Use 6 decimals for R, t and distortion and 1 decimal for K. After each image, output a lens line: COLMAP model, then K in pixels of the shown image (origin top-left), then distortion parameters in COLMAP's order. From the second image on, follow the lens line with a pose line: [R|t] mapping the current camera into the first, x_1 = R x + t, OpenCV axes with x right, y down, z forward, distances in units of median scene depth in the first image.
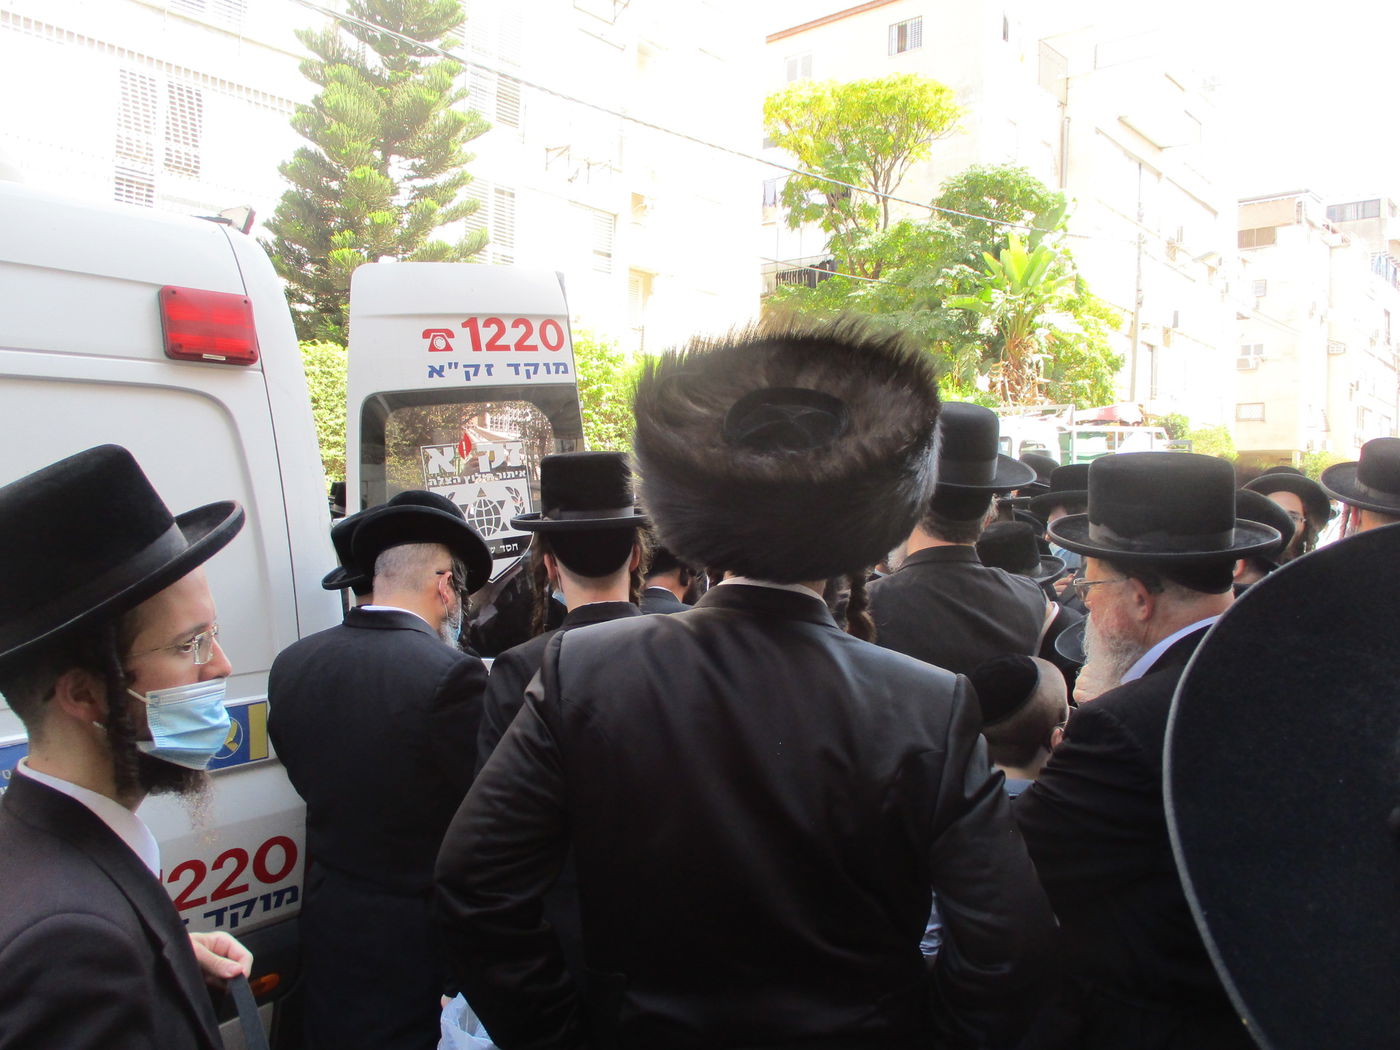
lens RADIAL K [[1147.8, 0, 700.0], [0, 1147.8, 525.0], [0, 0, 1]] dist [-0.048210, 0.005555]
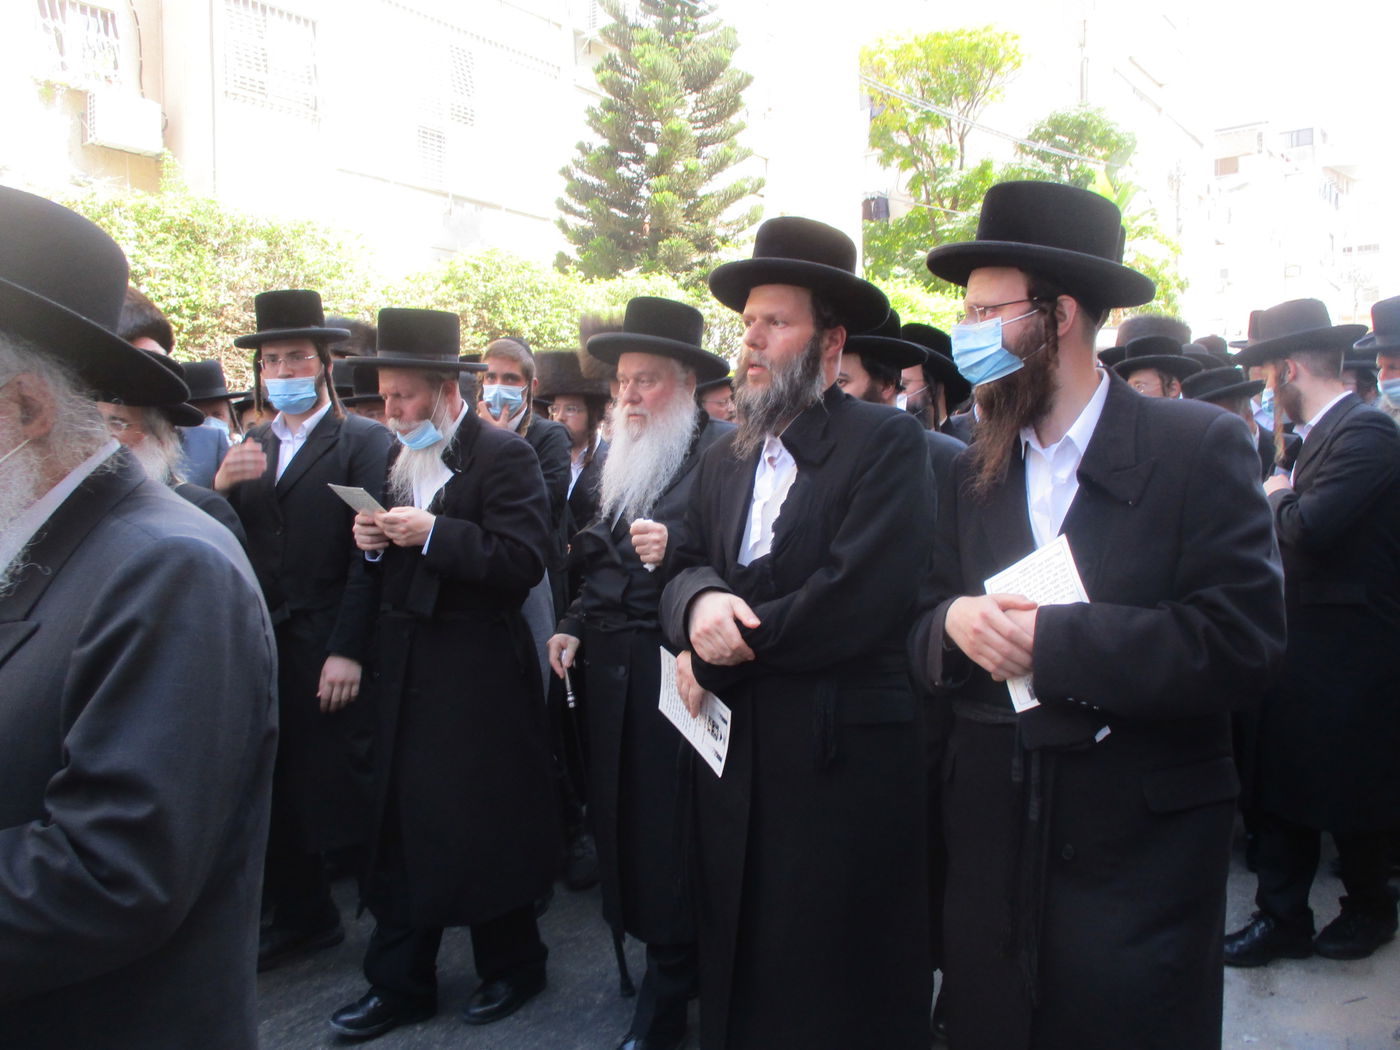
lens RADIAL K [[1147.8, 0, 700.0], [0, 1147.8, 525.0], [0, 0, 1]] dist [-0.048210, 0.005555]
pose [[0.996382, -0.044408, 0.072467, -0.181750], [0.040812, 0.997896, 0.050378, 0.015214], [-0.074552, -0.047238, 0.996098, -0.074601]]
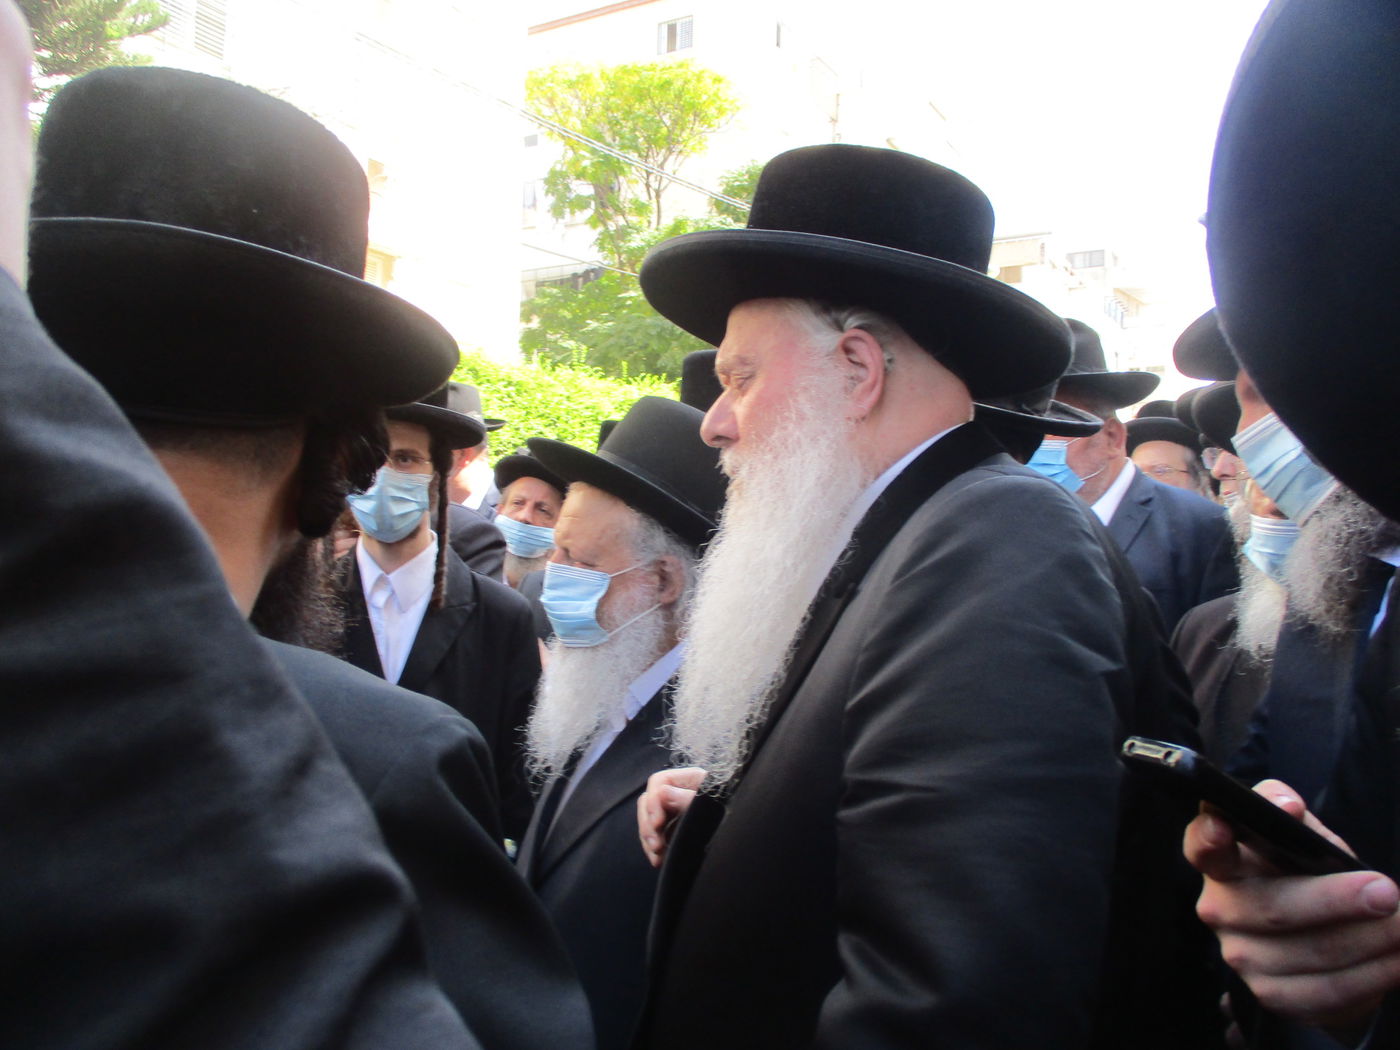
lens RADIAL K [[1140.9, 0, 700.0], [0, 1140.9, 525.0], [0, 0, 1]] dist [-0.046634, 0.002687]
pose [[0.977289, 0.002073, 0.211901, 0.002572], [0.004209, 0.999565, -0.029193, 0.005790], [-0.211869, 0.029422, 0.976855, 0.112343]]
